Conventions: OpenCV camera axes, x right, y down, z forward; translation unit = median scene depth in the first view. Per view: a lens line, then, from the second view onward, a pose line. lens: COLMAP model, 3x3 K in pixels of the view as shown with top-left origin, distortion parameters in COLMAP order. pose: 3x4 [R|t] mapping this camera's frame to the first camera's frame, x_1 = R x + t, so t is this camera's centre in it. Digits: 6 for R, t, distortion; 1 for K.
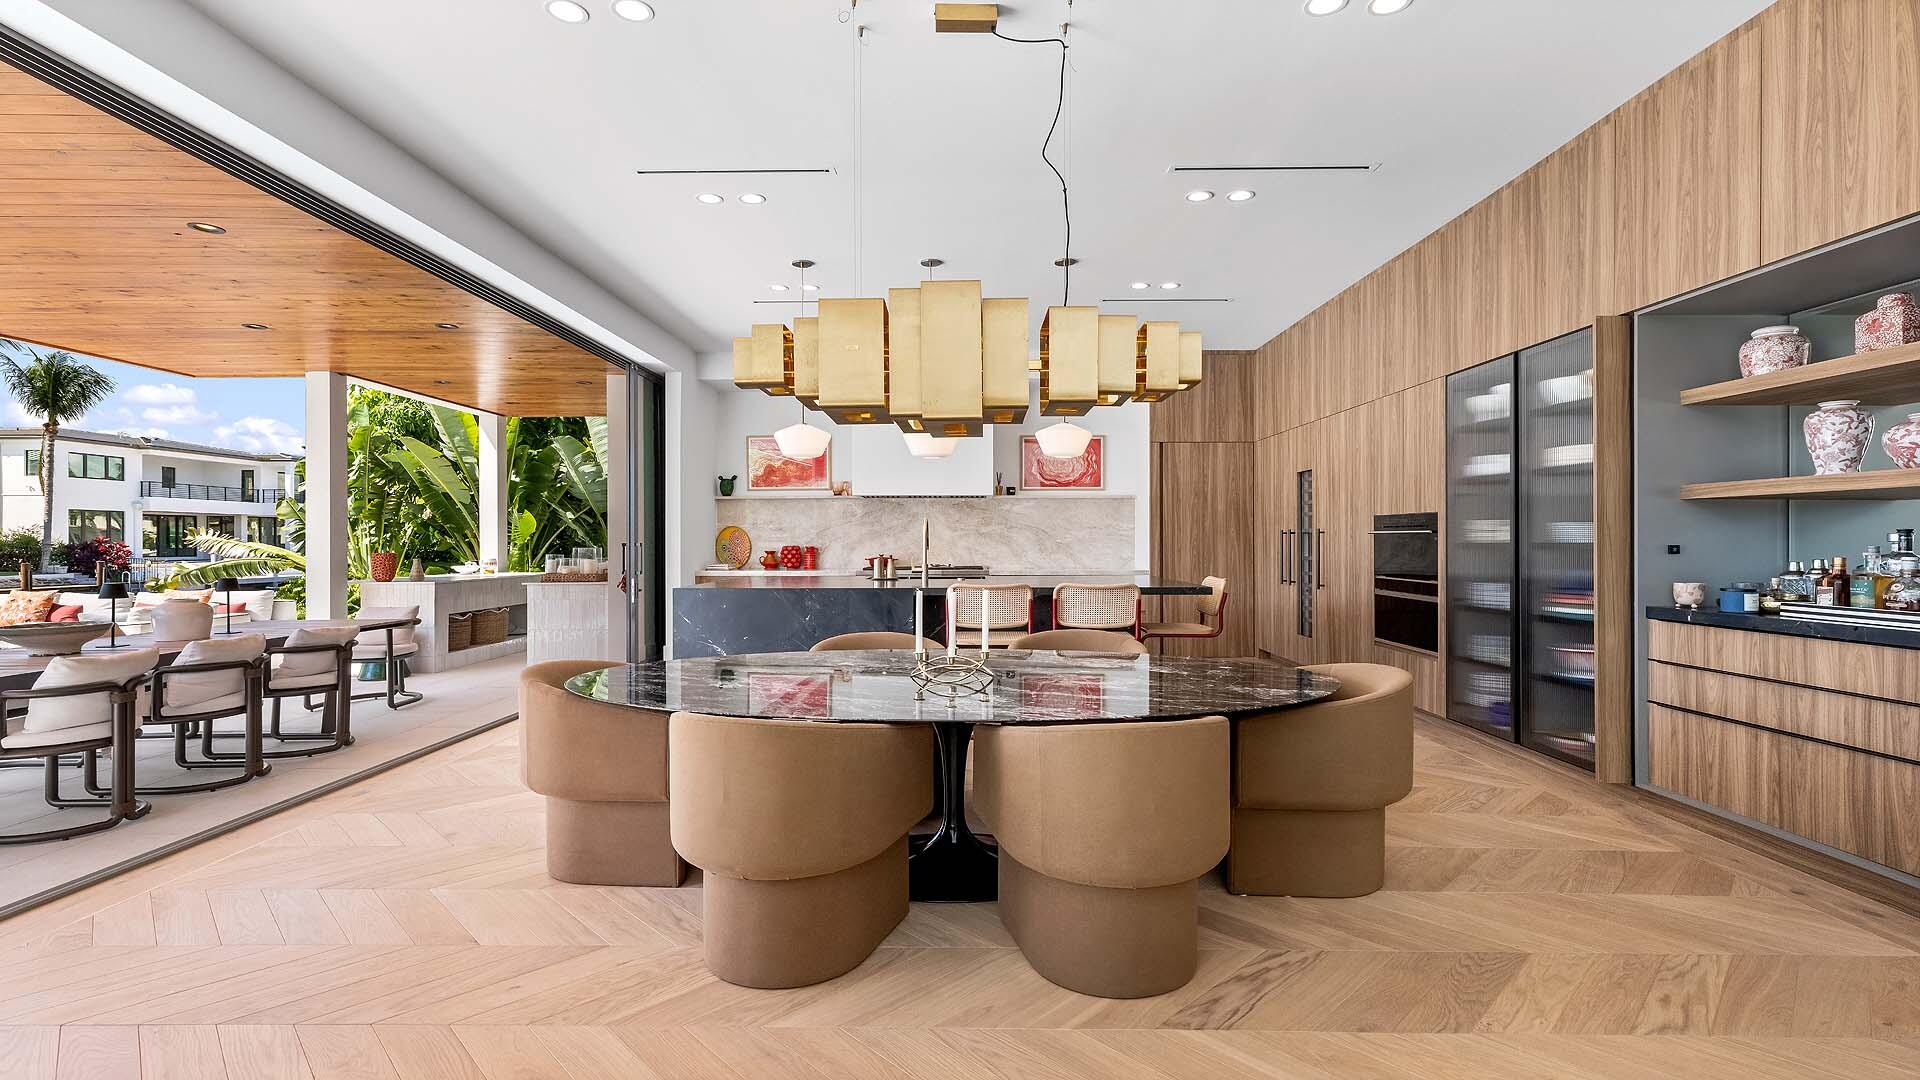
lens RADIAL K [[881.4, 0, 988.5], [0, 881.4, 539.7], [0, 0, 1]] dist [0.006839, -0.001786]
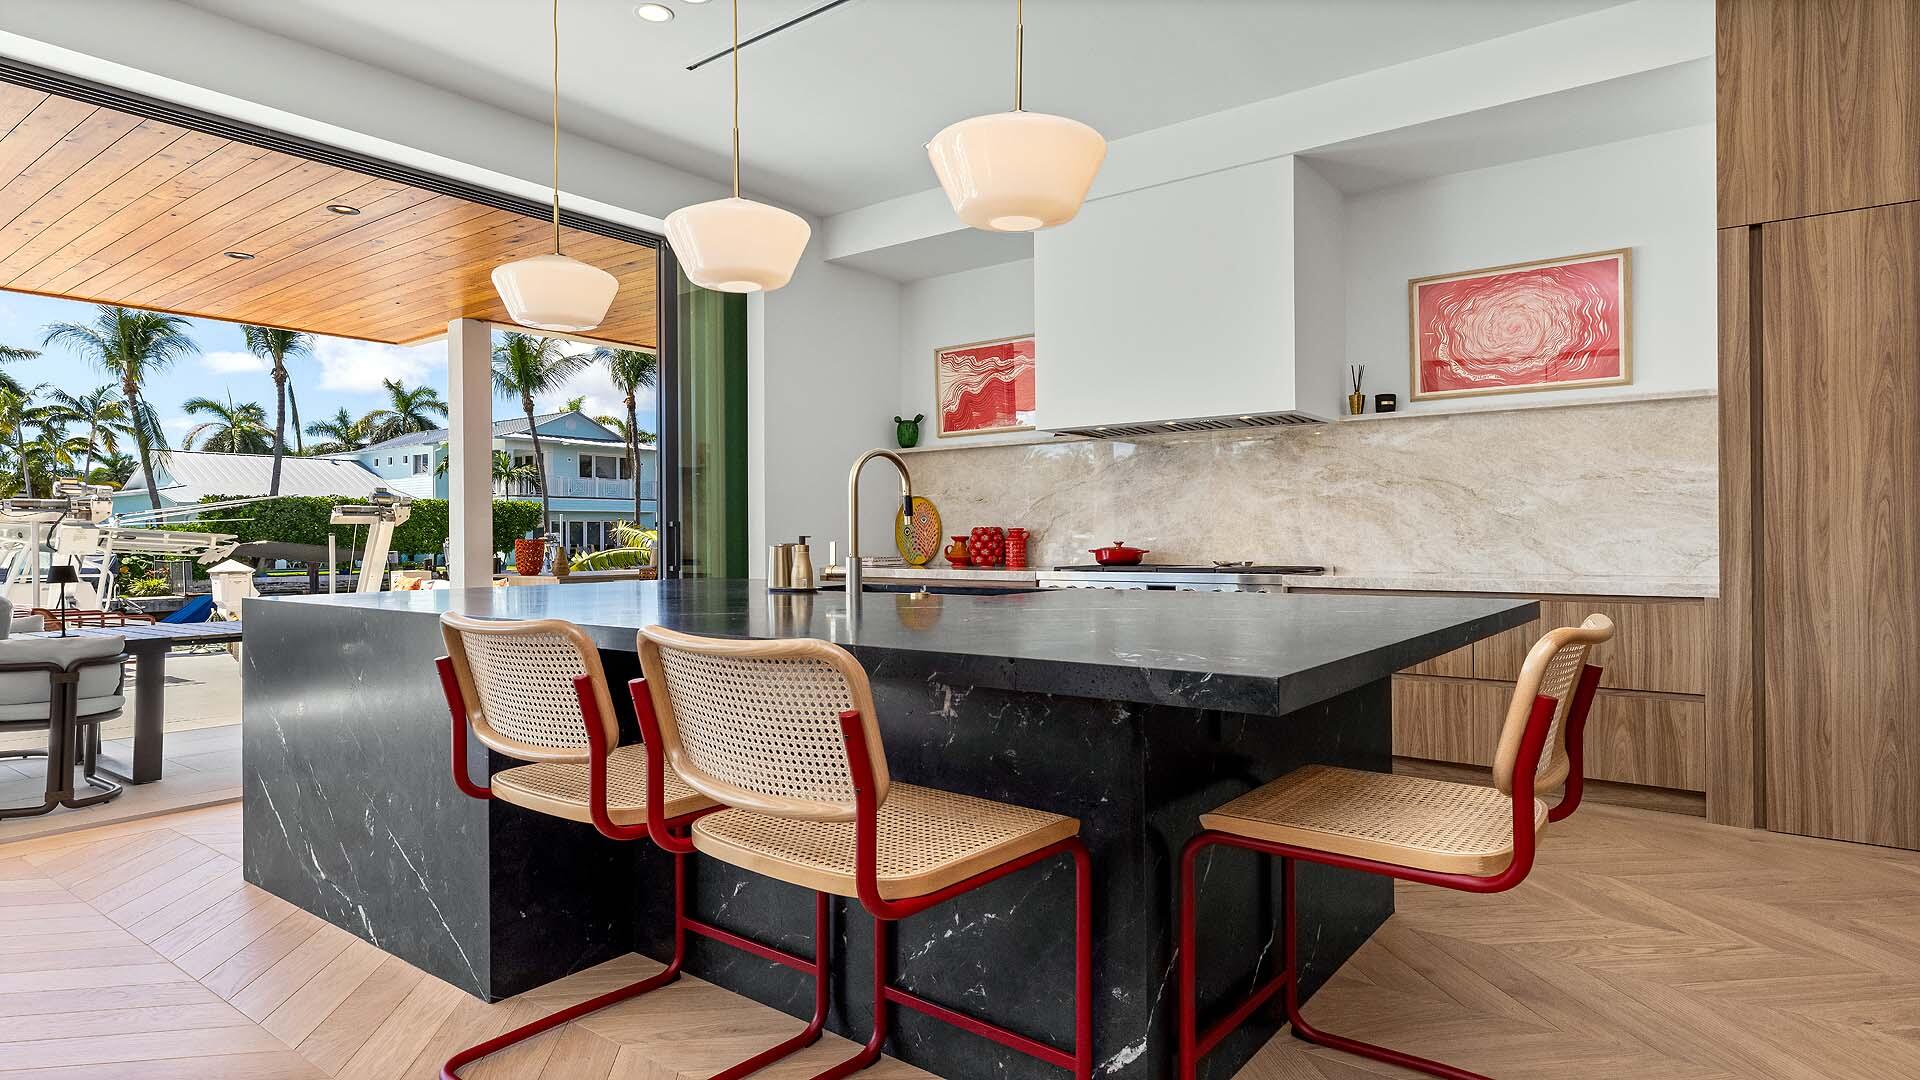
lens RADIAL K [[1053.2, 0, 963.6], [0, 1053.2, 518.4], [0, 0, 1]] dist [-0.003284, -0.002005]
pose [[0.797776, -0.013265, -0.602809, 0.178247], [0.003171, 0.999836, -0.017805, 0.013091], [0.602946, 0.012293, 0.797687, 0.433531]]
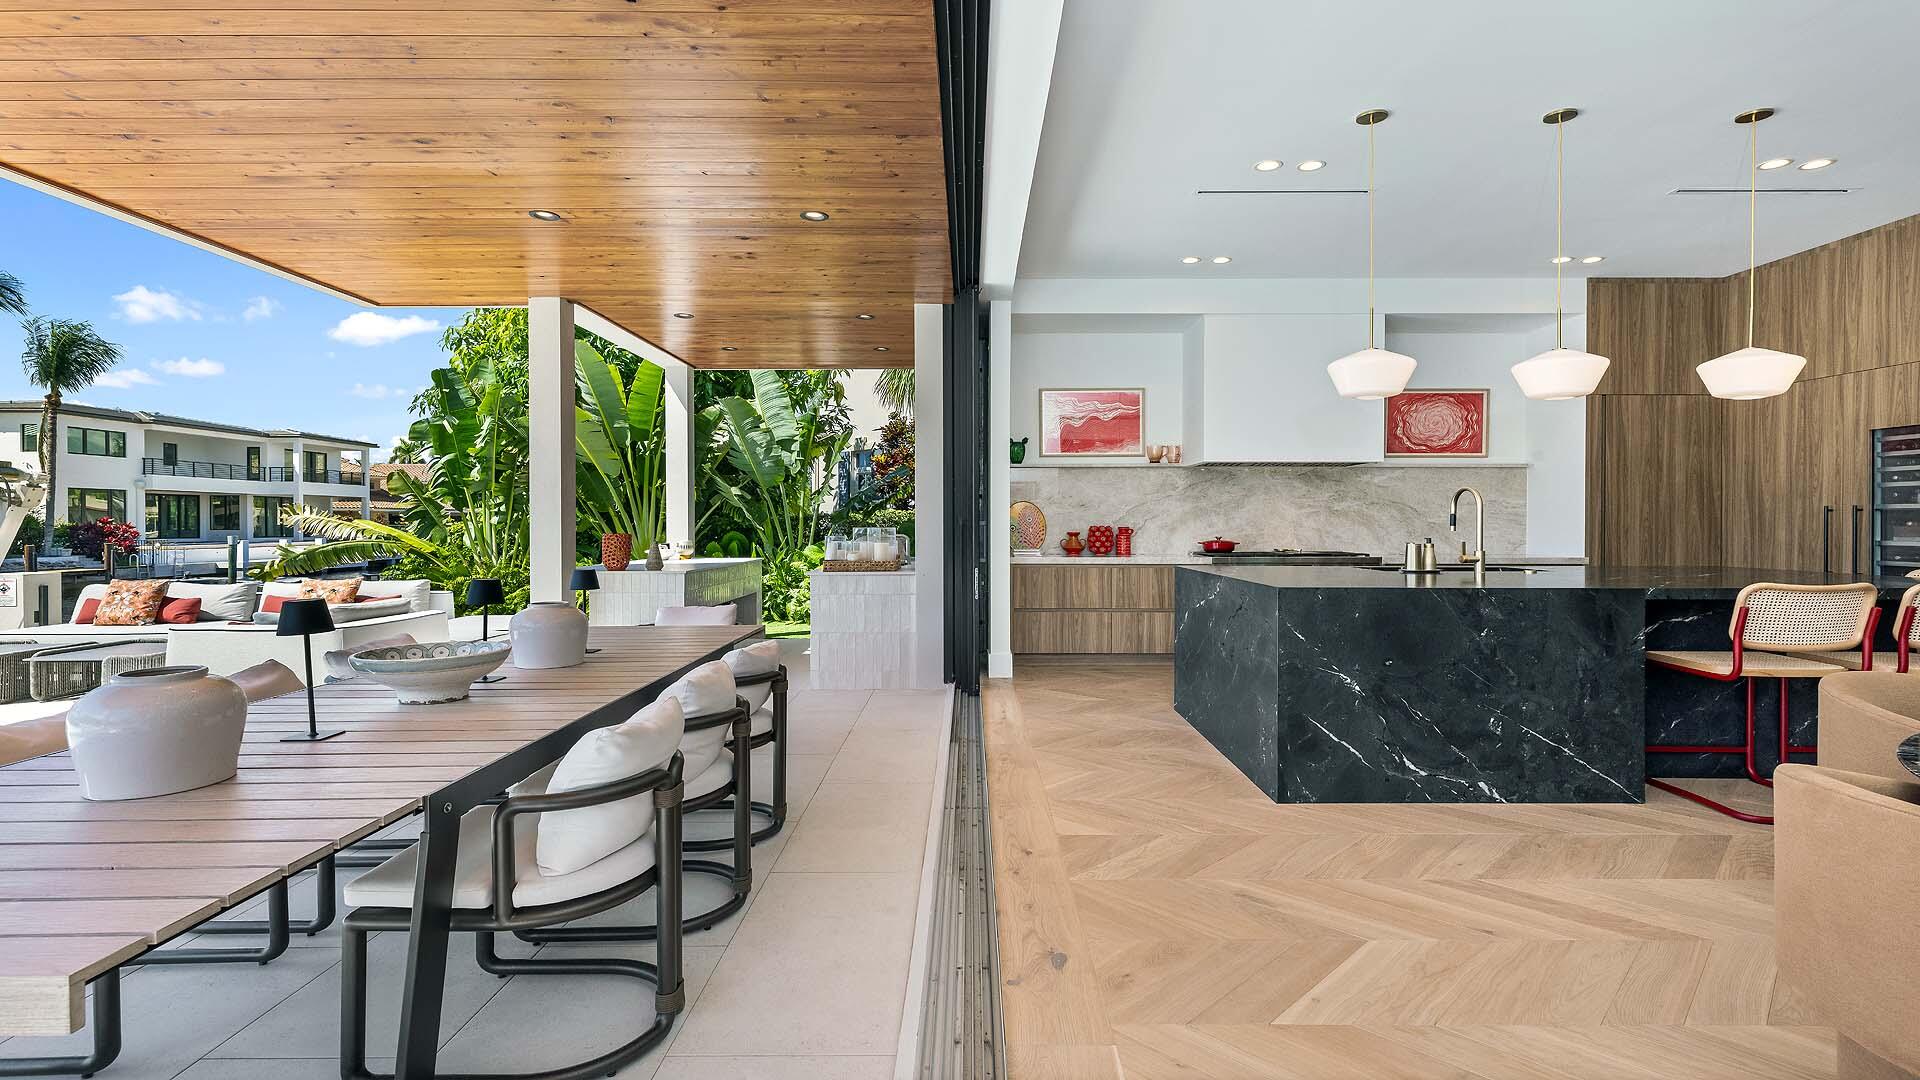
lens RADIAL K [[881.4, 0, 965.6], [0, 881.4, 517.4], [0, 0, 1]] dist [0.006839, -0.001786]
pose [[0.999973, 0.002353, 0.006918, -0.347409], [-0.002308, 0.999976, -0.006466, 0.004564], [-0.006933, 0.006450, 0.999955, 0.201439]]
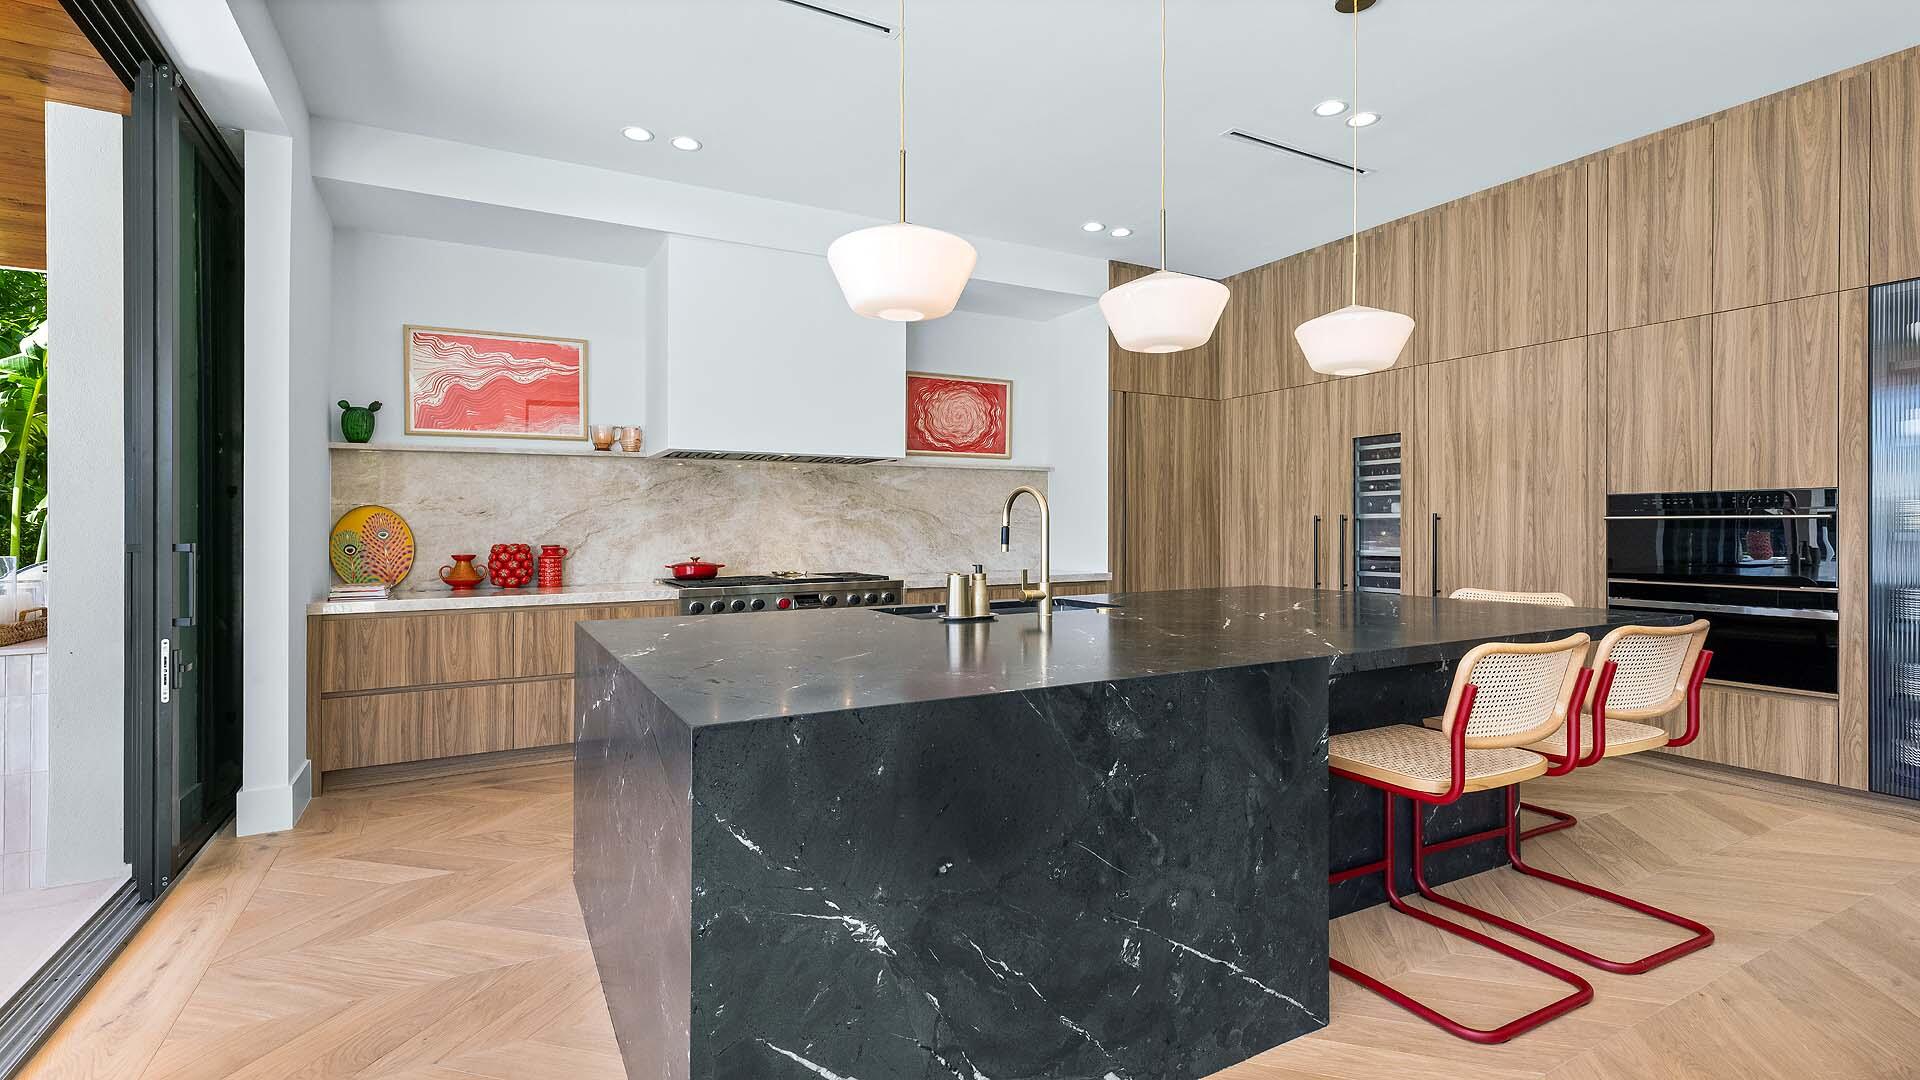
lens RADIAL K [[881.4, 0, 949.4], [0, 881.4, 515.0], [0, 0, 1]] dist [0.006839, -0.001786]
pose [[0.871829, 0.004784, 0.489788, -0.250591], [0.004573, 0.999829, -0.017906, 0.000213], [-0.489790, 0.017851, 0.871658, 0.418877]]
